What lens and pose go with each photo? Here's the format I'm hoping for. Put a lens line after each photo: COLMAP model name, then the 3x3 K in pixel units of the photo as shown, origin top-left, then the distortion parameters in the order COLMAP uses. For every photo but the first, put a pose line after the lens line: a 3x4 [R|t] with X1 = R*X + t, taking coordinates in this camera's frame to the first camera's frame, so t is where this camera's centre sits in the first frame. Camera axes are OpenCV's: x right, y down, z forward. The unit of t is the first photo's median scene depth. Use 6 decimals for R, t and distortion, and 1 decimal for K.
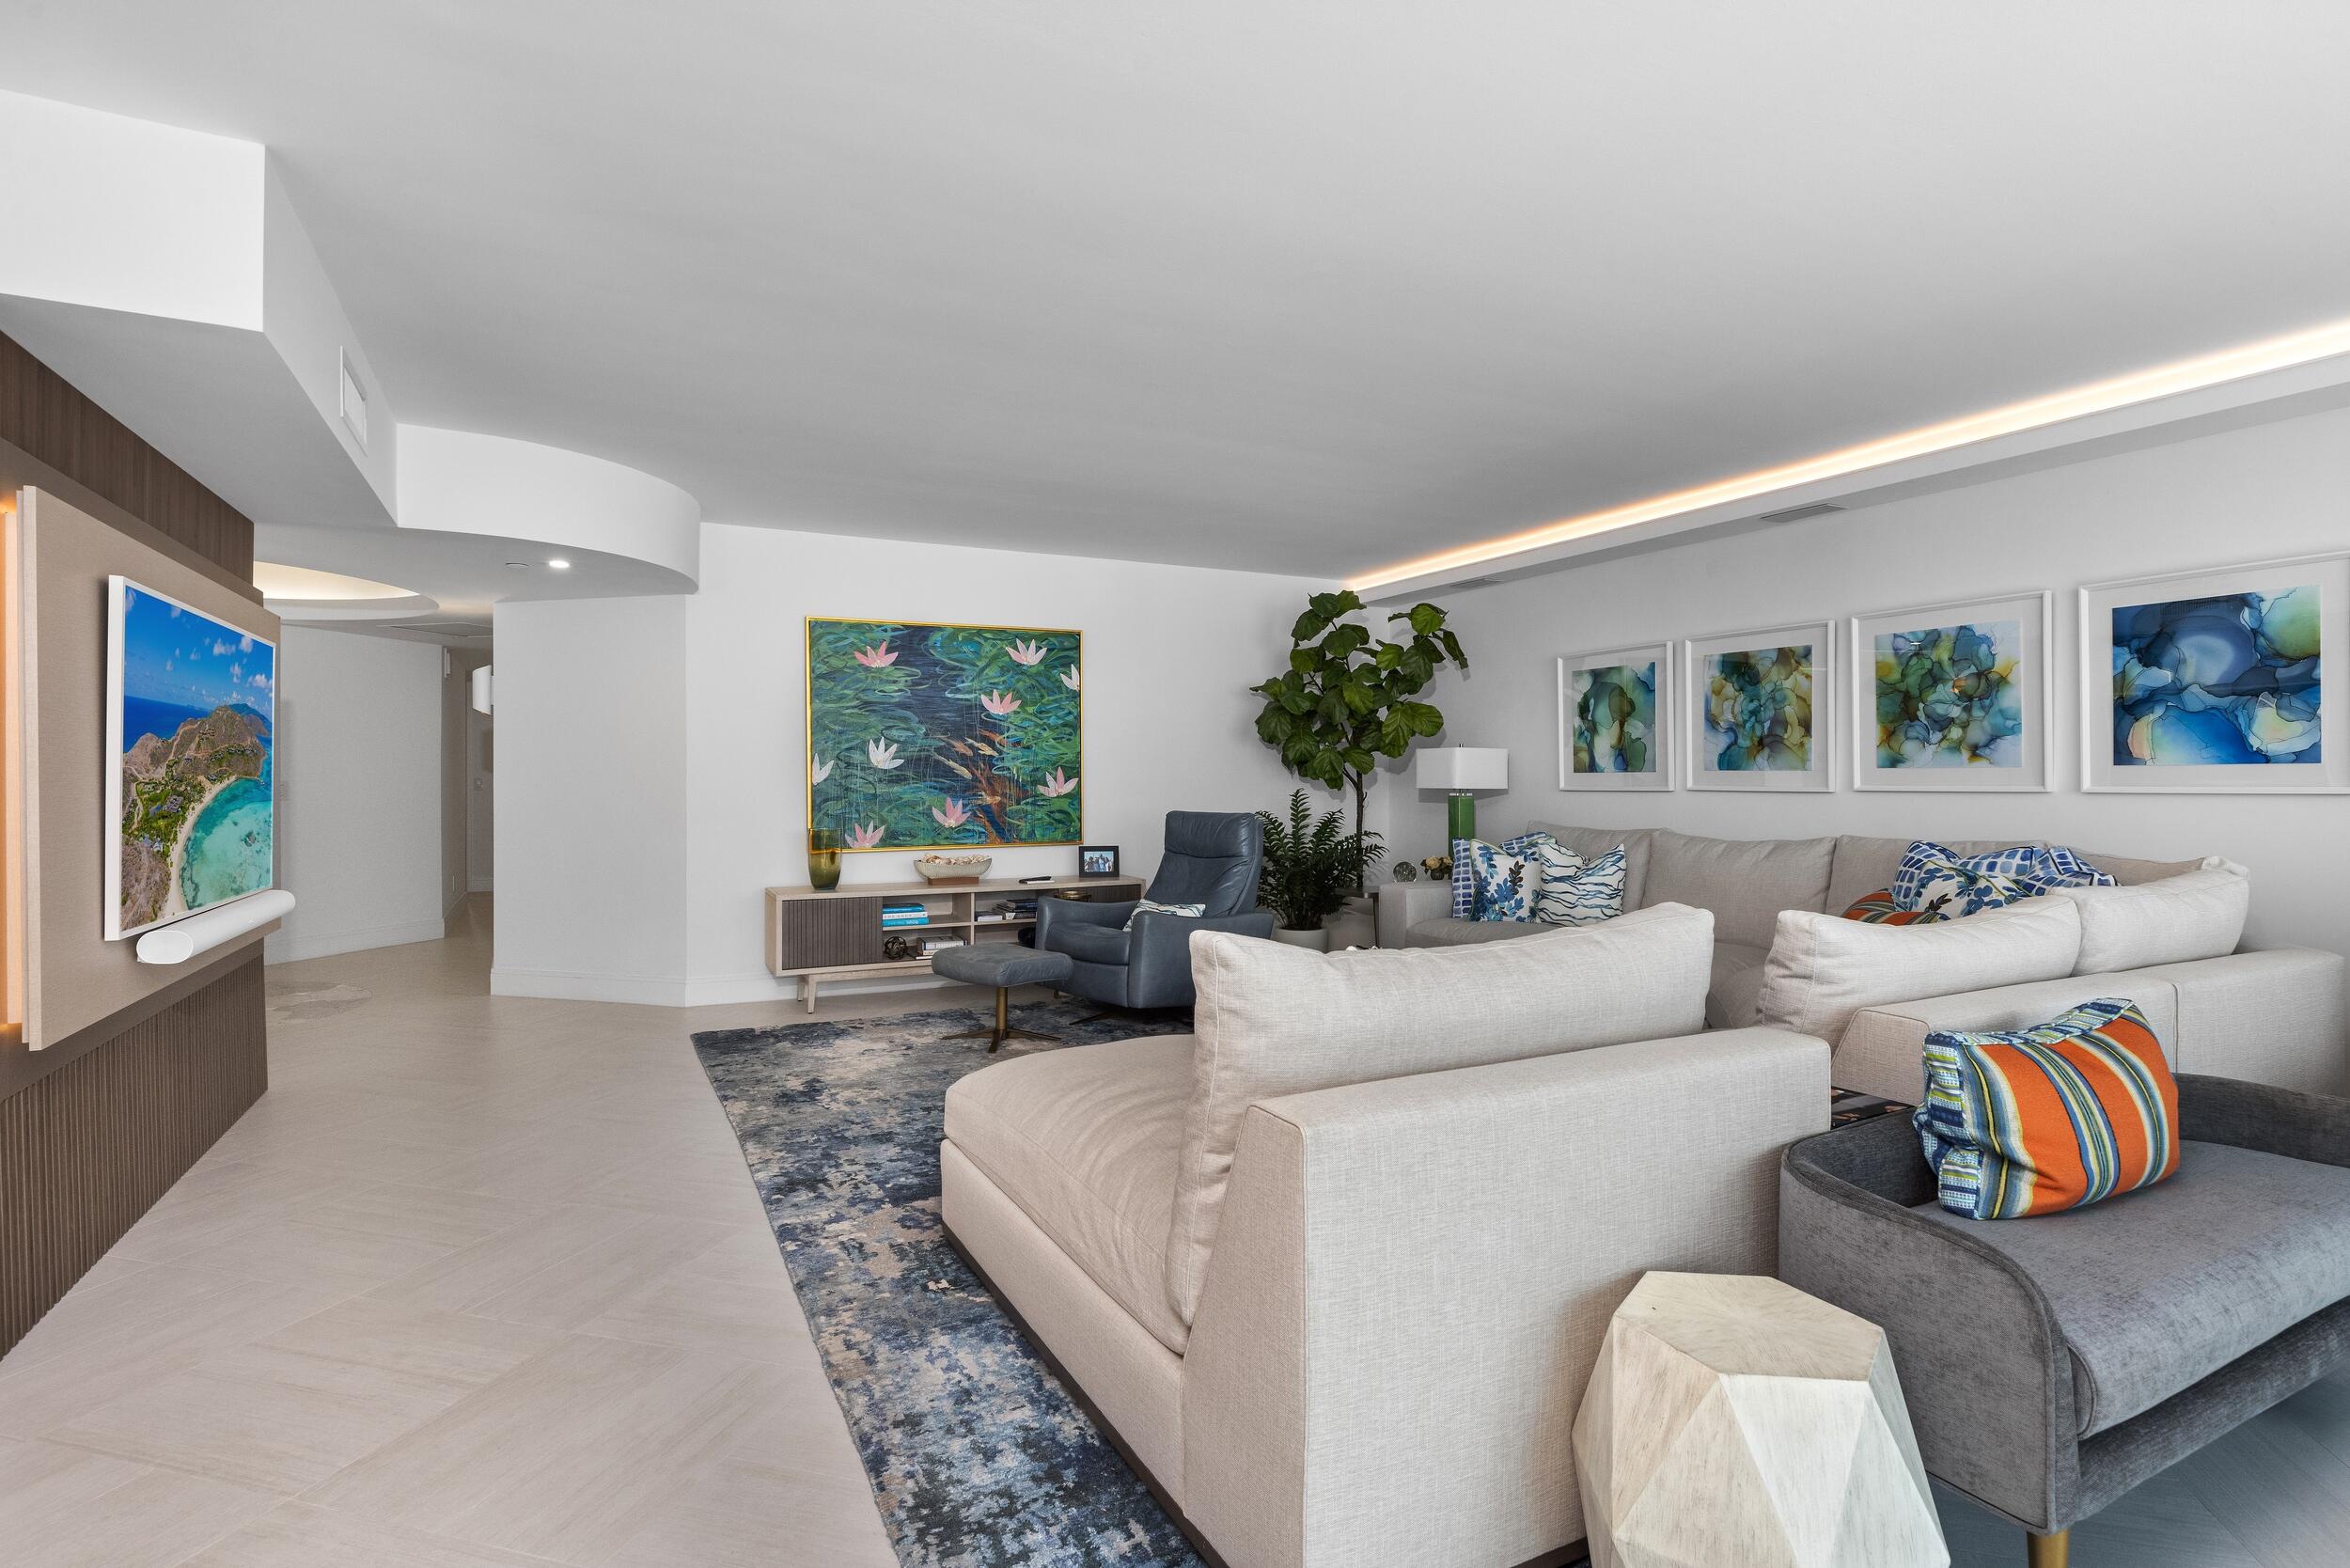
lens RADIAL K [[1163.9, 0, 1179.1], [0, 1163.9, 785.7], [0, 0, 1]] dist [-0.003459, 0.001229]
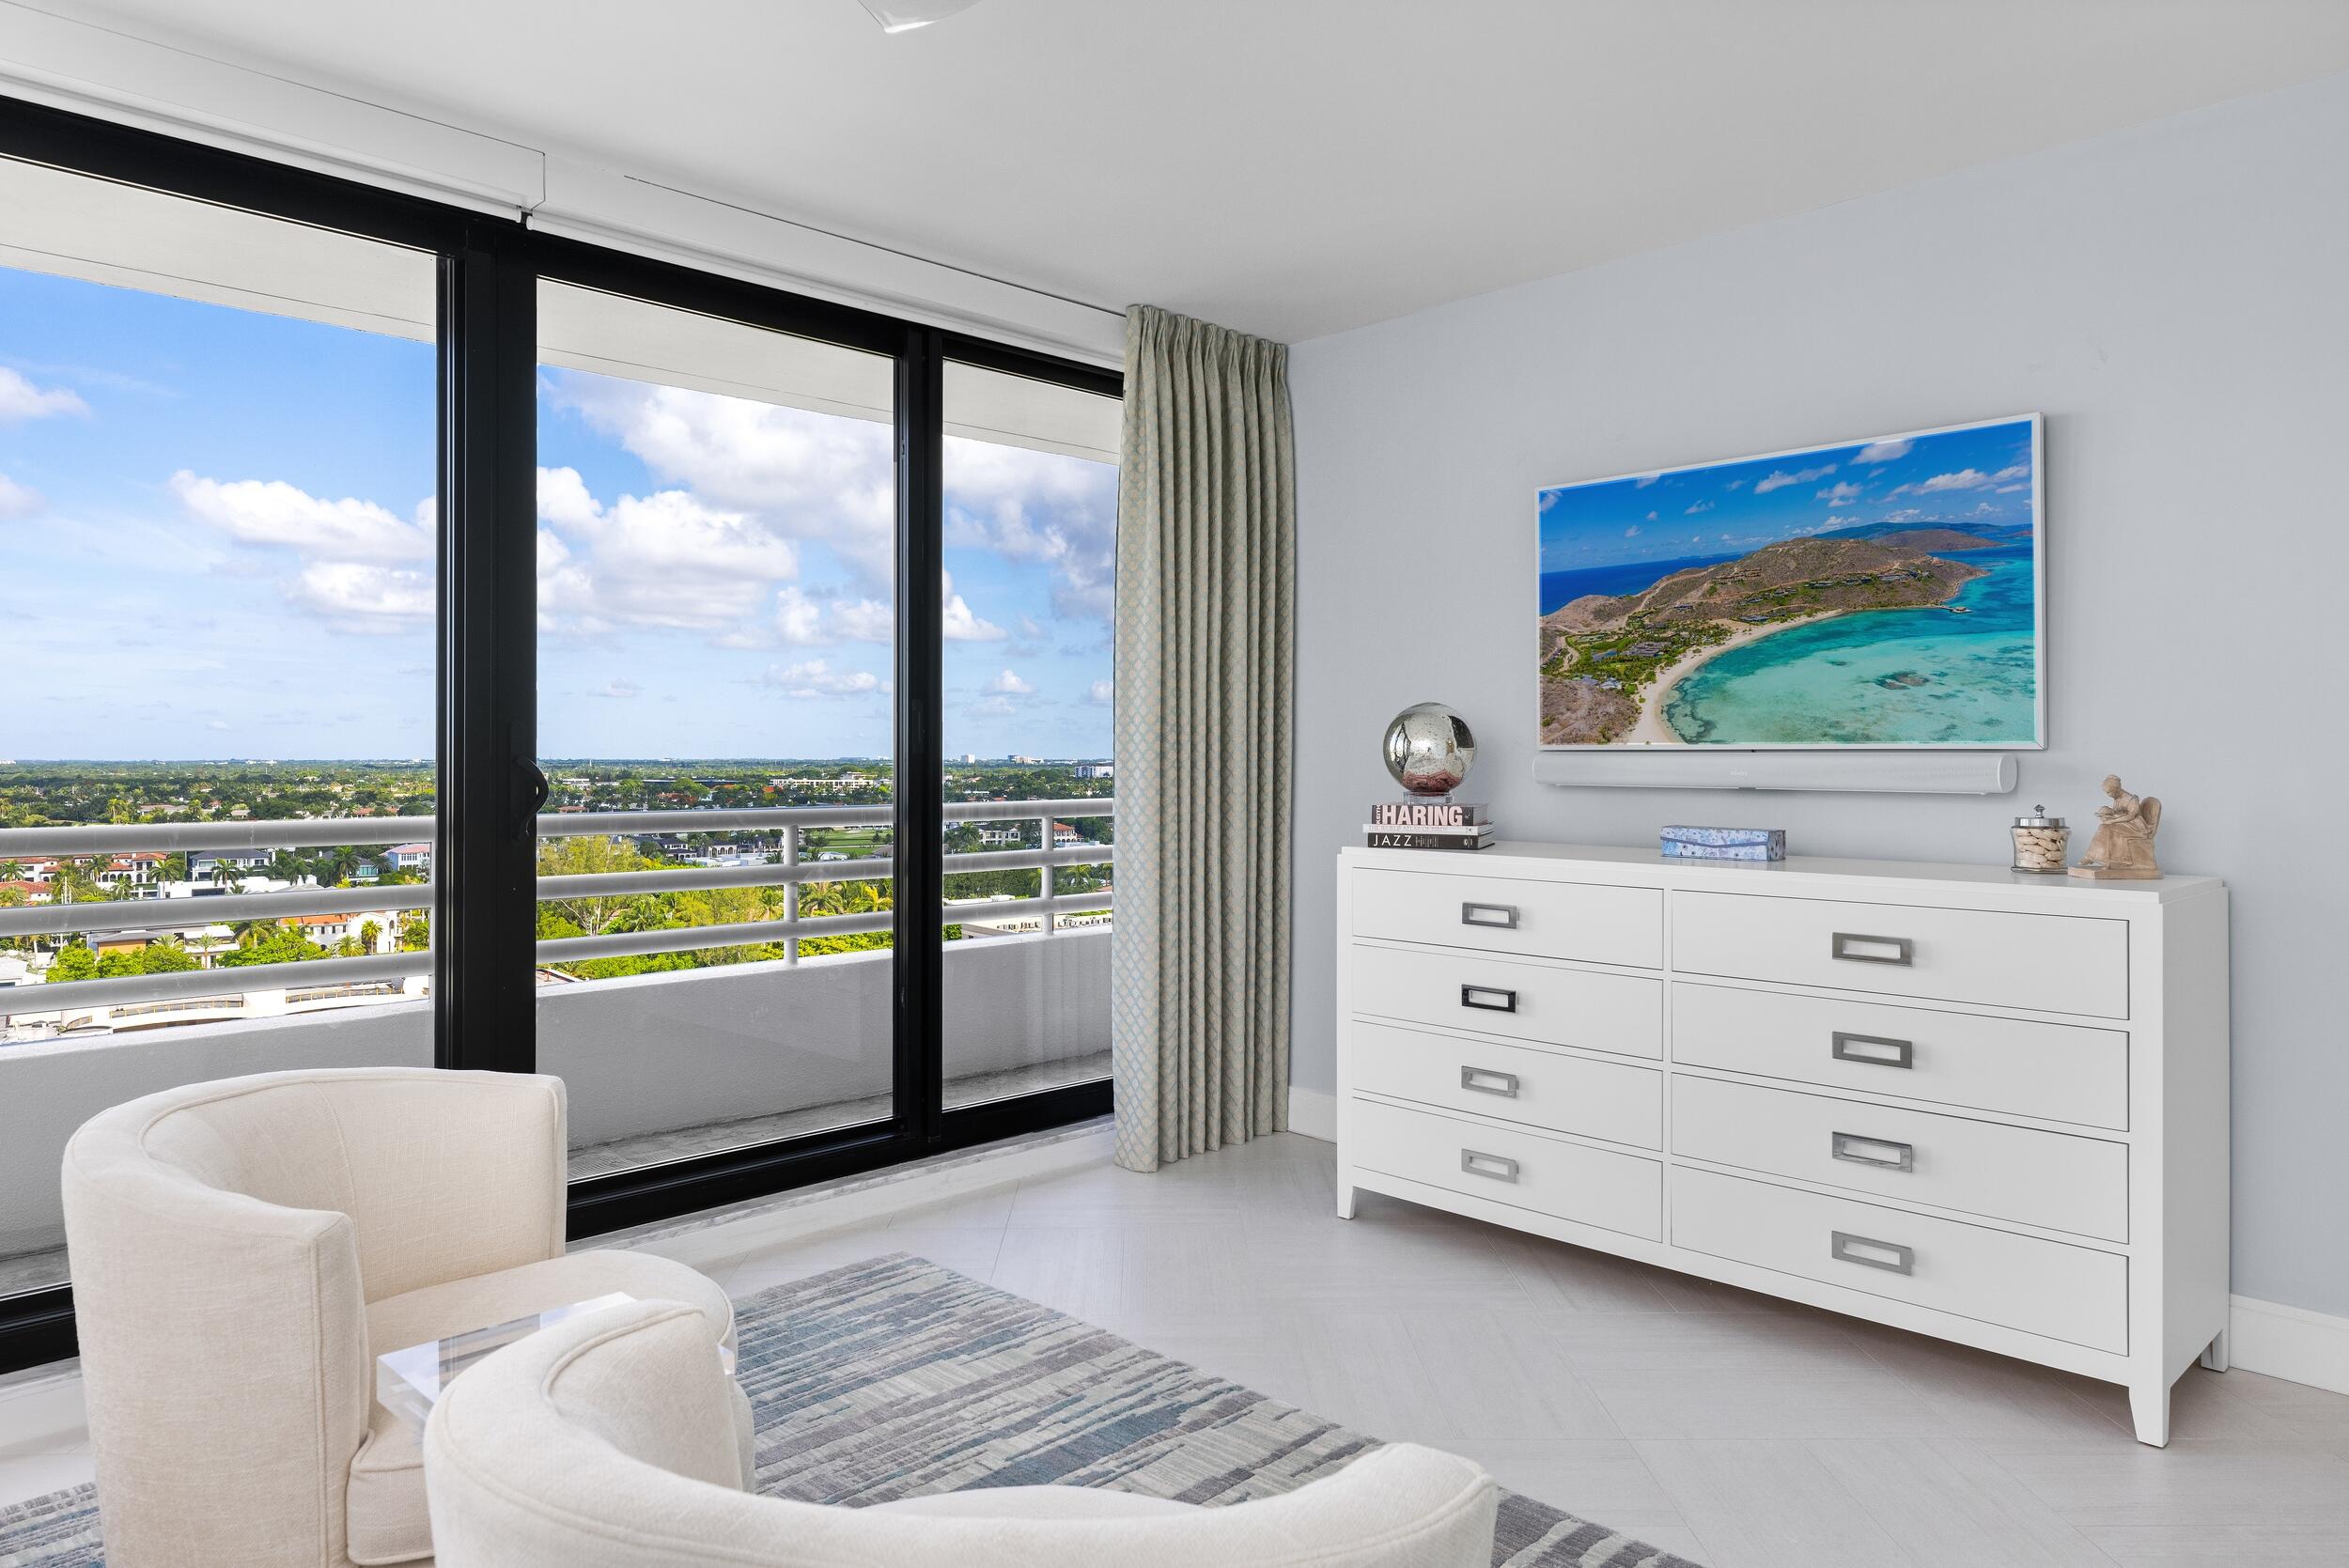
lens RADIAL K [[1475.2, 0, 1164.9], [0, 1475.2, 777.5], [0, 0, 1]] dist [0.004609, 0.000382]
pose [[-0.958293, 0.000083, -0.285787, 0.010651], [-0.005613, 0.999802, 0.019111, 0.068041], [0.285732, 0.019918, -0.958103, 1.301898]]
